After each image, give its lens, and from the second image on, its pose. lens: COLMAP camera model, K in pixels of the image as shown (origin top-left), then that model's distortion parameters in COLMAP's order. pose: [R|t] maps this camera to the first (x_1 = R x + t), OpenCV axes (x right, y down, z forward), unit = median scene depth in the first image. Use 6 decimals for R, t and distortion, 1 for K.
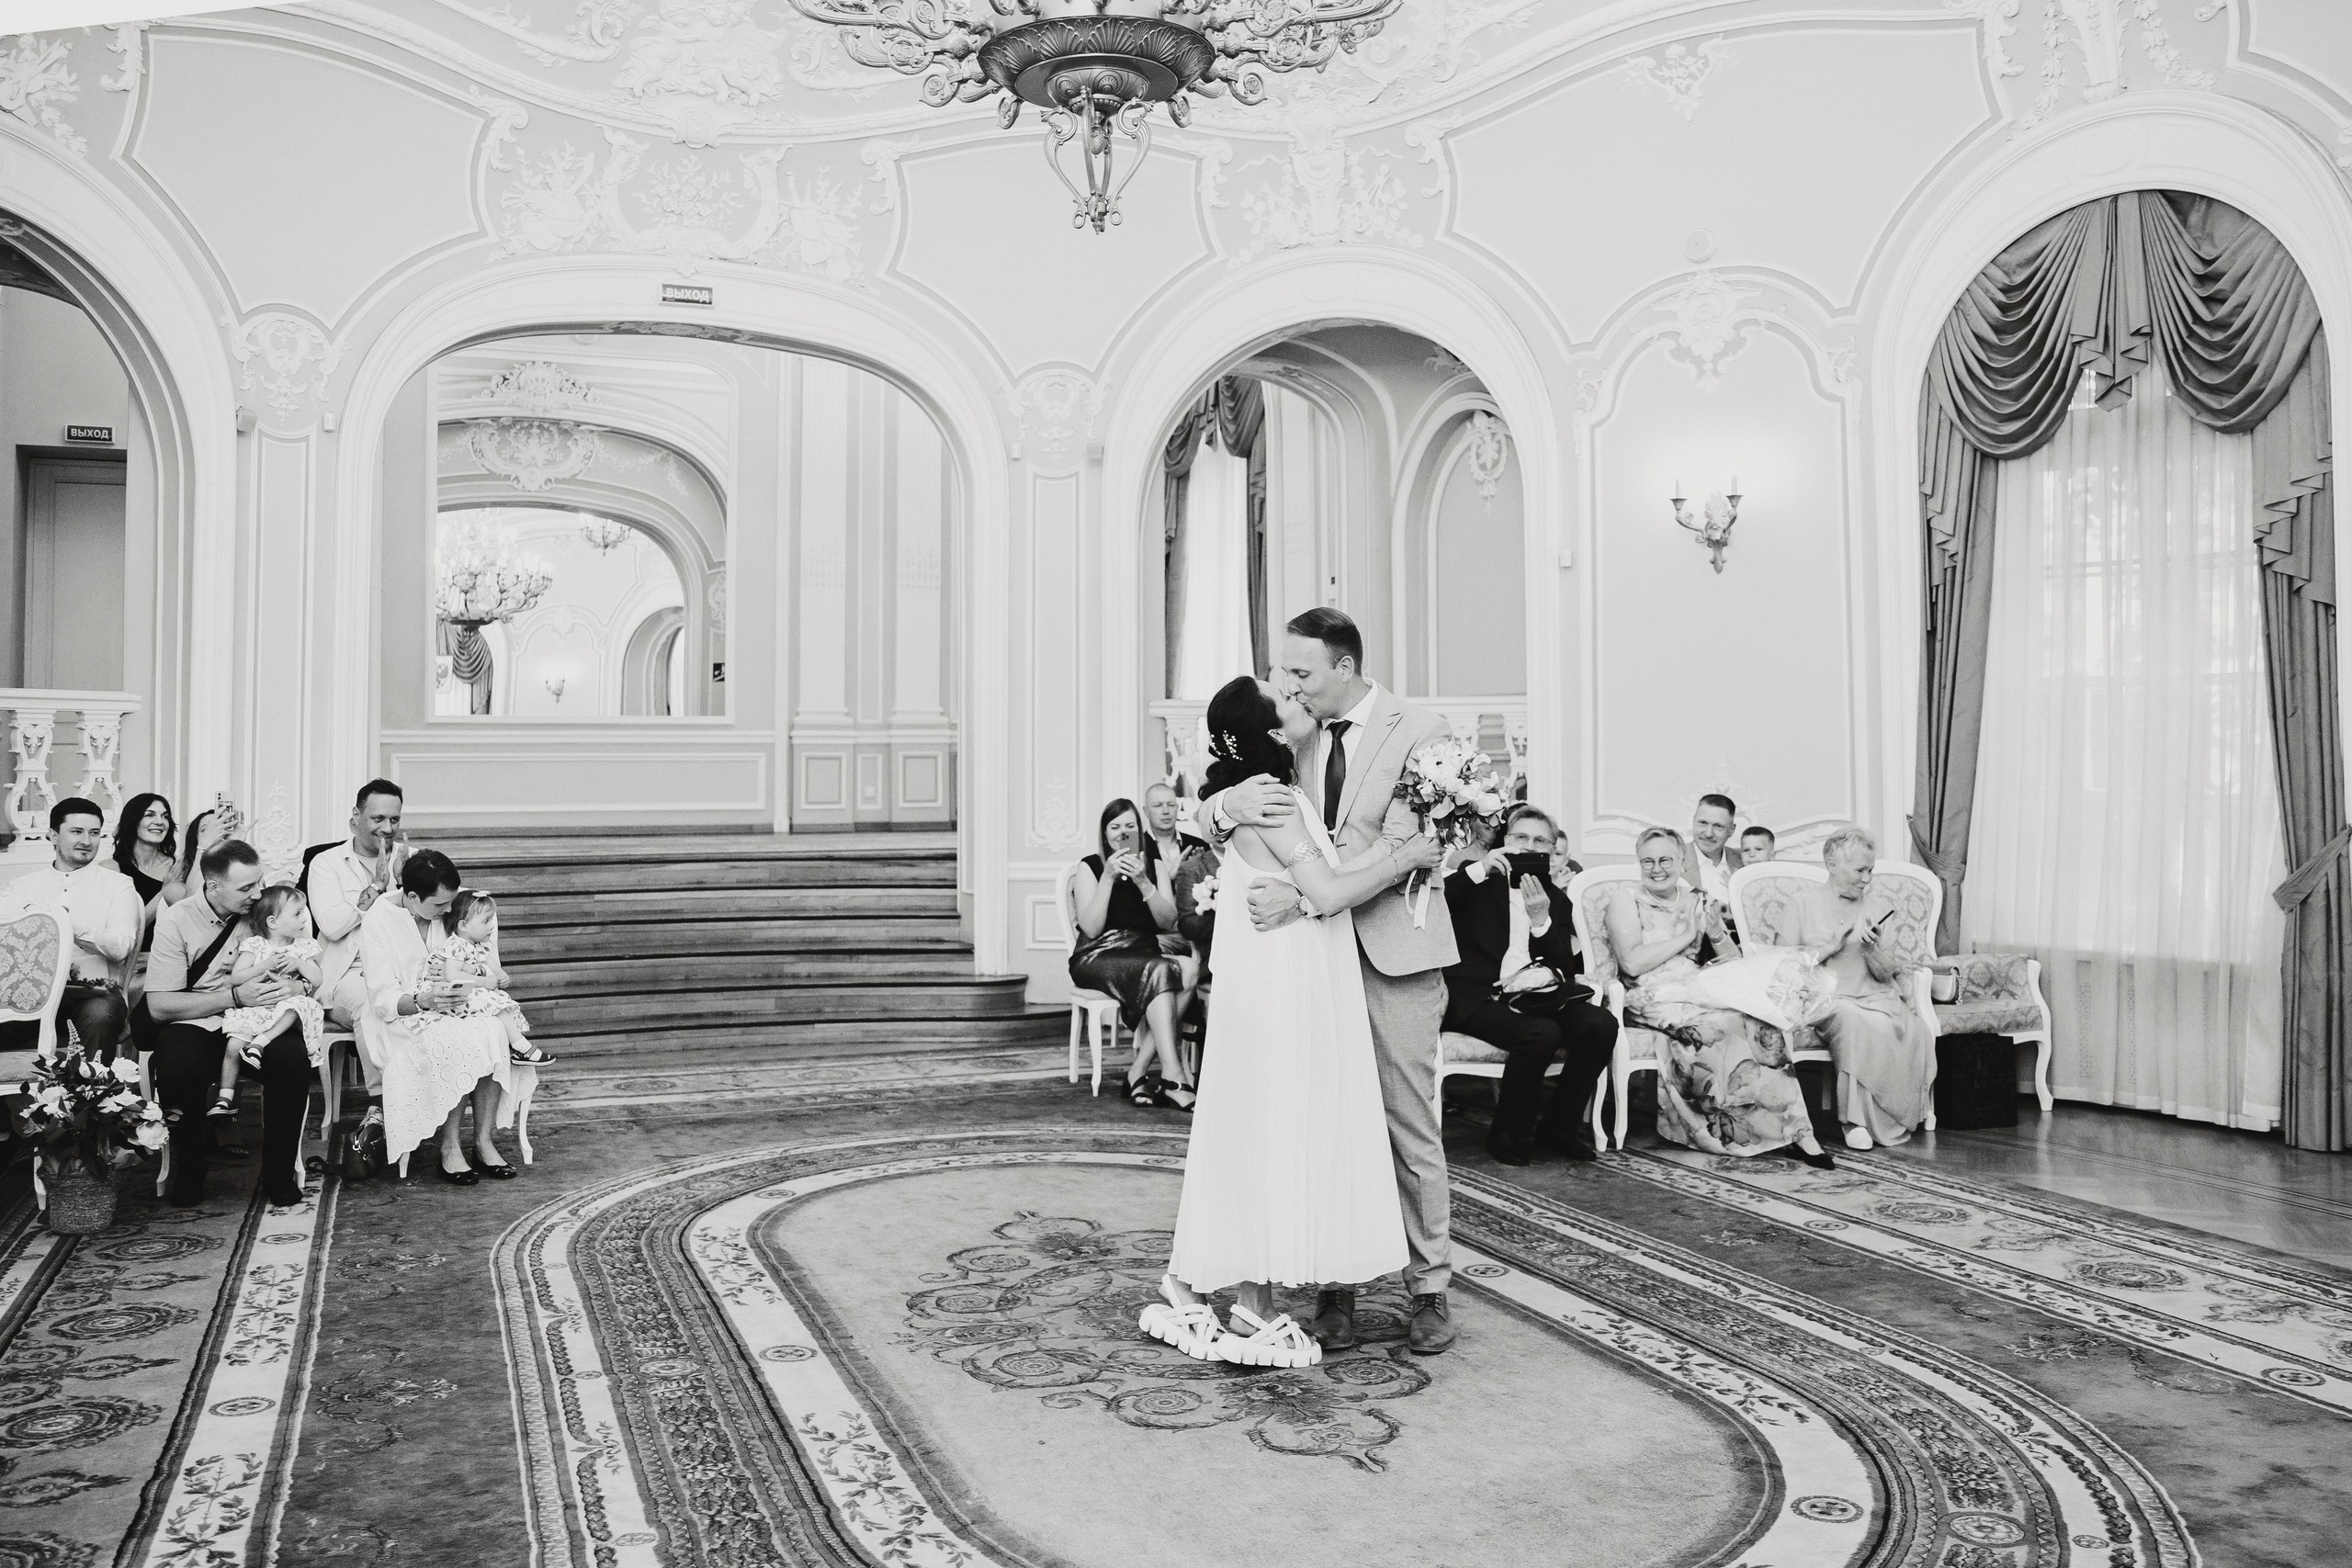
lens RADIAL K [[1857.8, 0, 1026.6], [0, 1857.8, 704.4], [0, 0, 1]] dist [-0.073542, 0.034598]
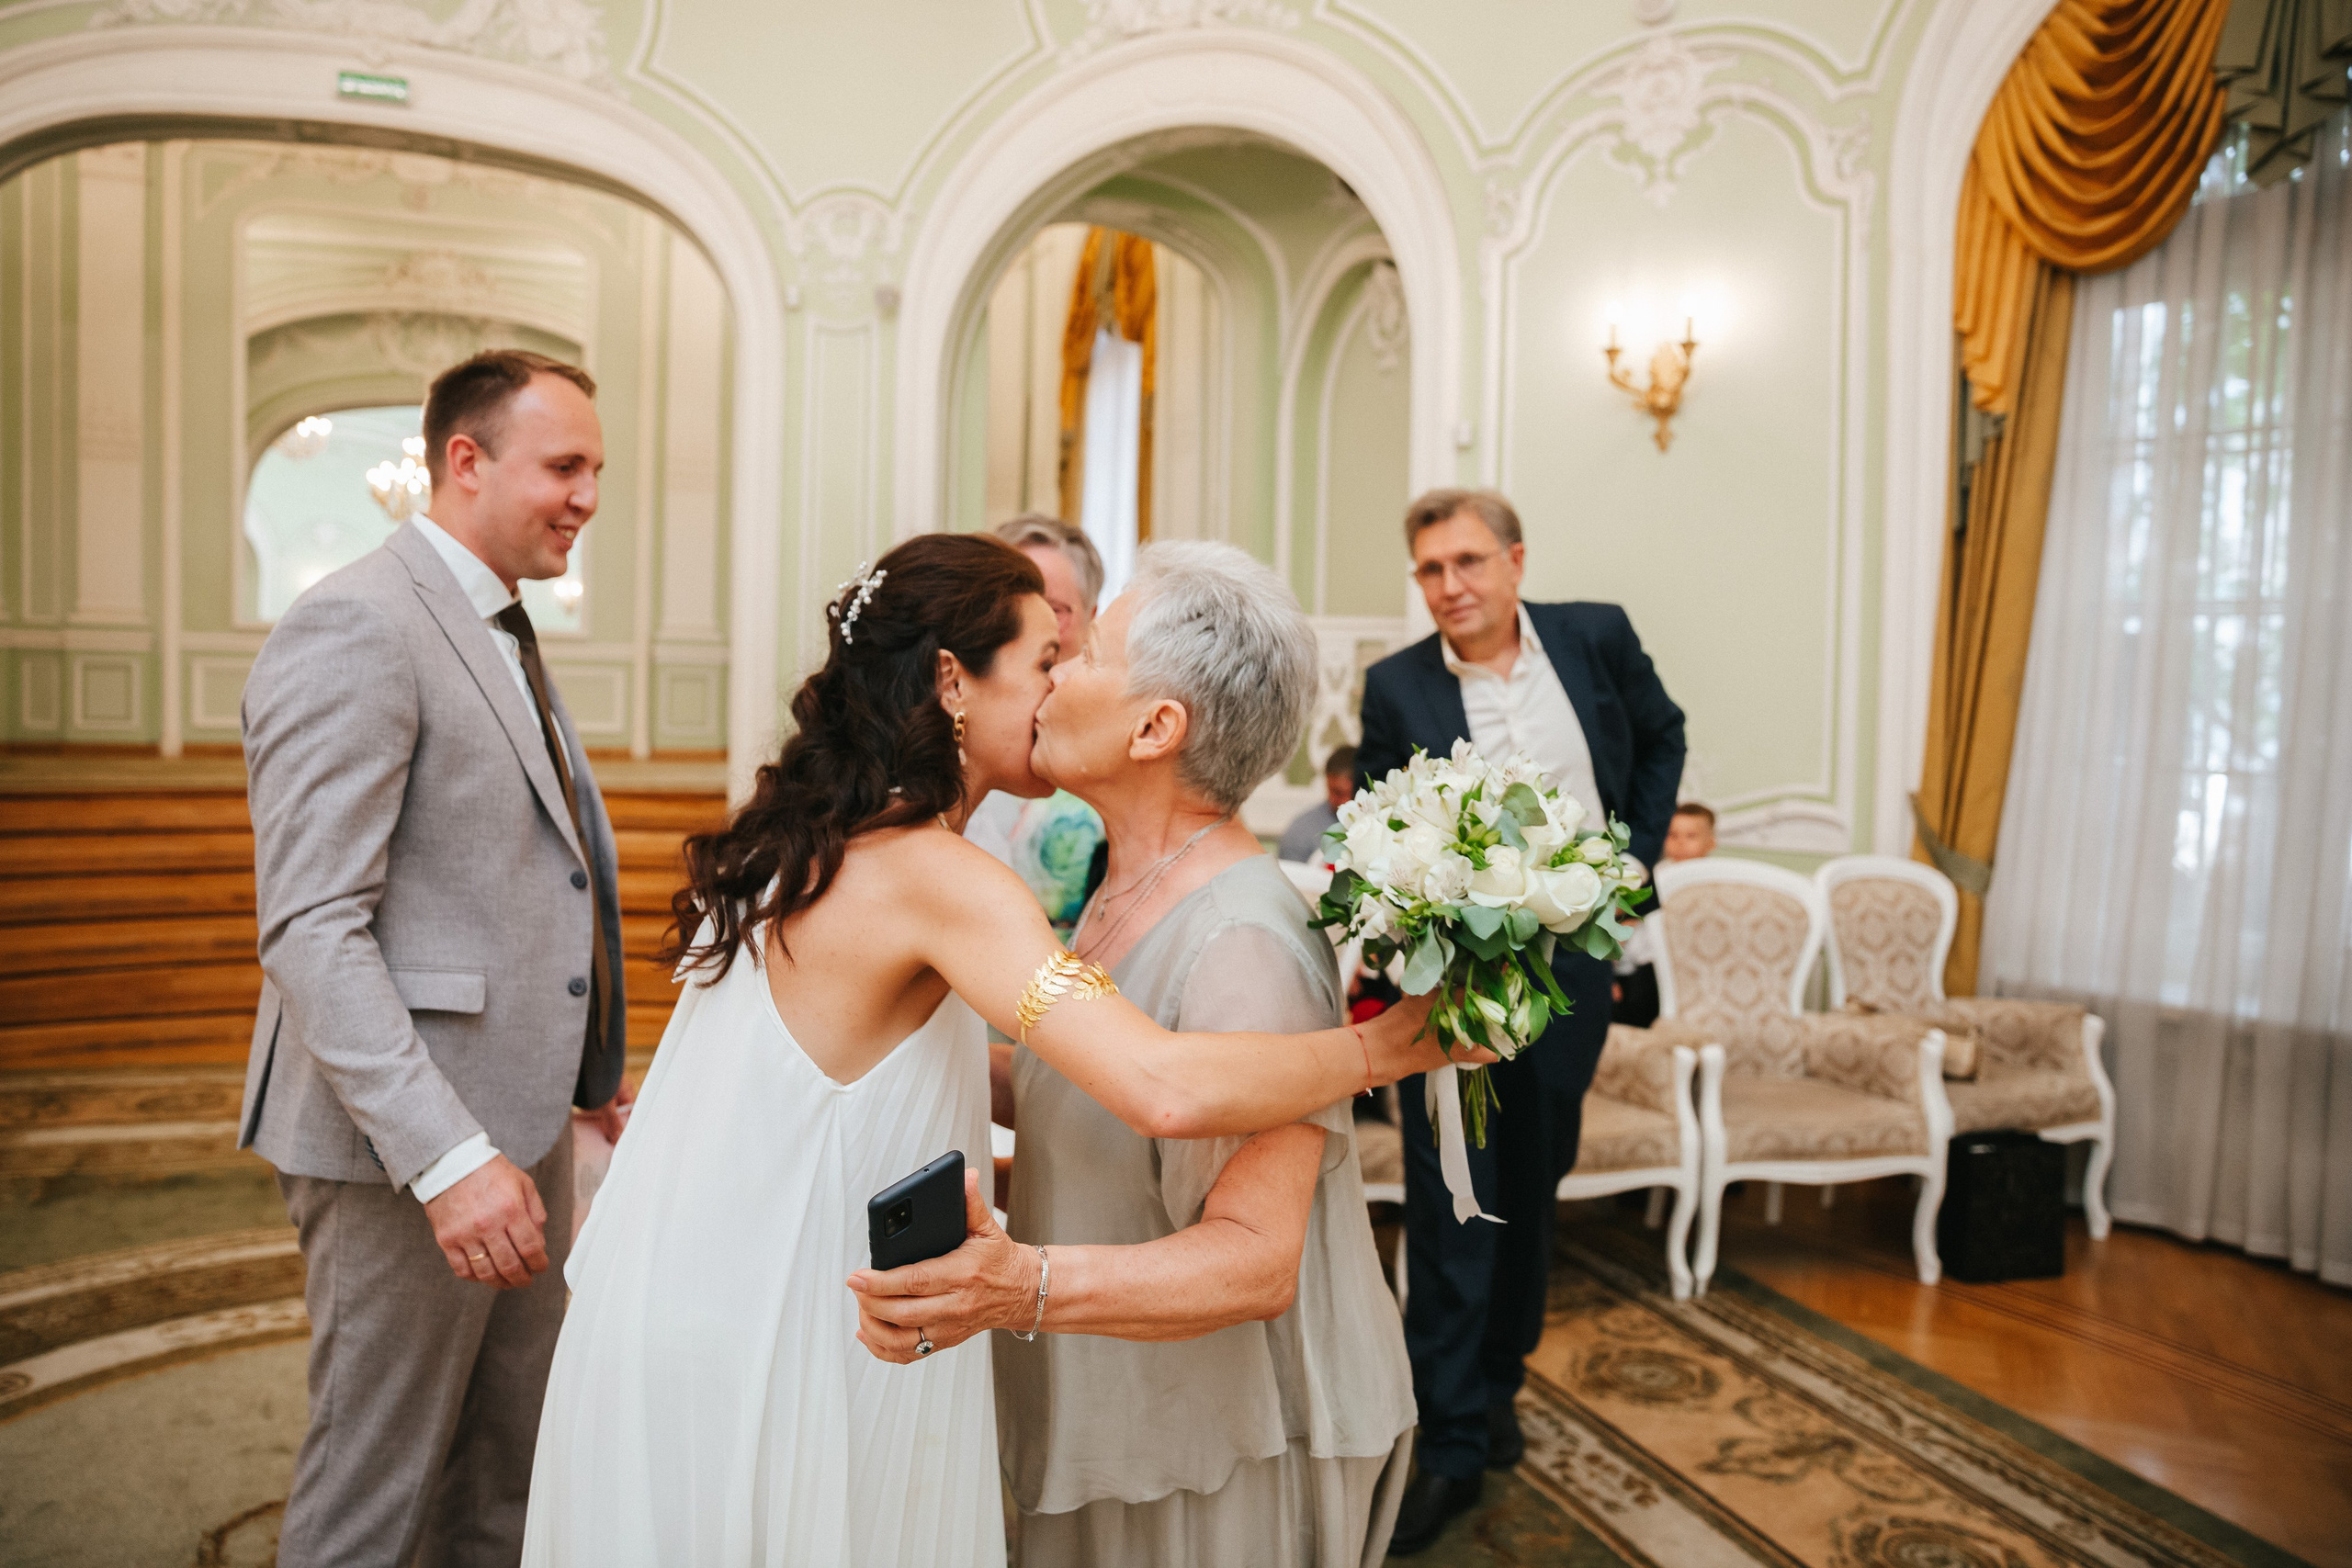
lens RADIAL K [[1649.0, 0, 1058.9], [0, 1649.0, 748.0], [0, 0, 1]] dist [-0.084569, 0.054351]
pose [[0.999624, 0.025116, -0.011033, 0.159698], [-0.024319, 0.997443, 0.067200, 0.009730], [0.012692, -0.066906, 0.997679, 0.374933]]
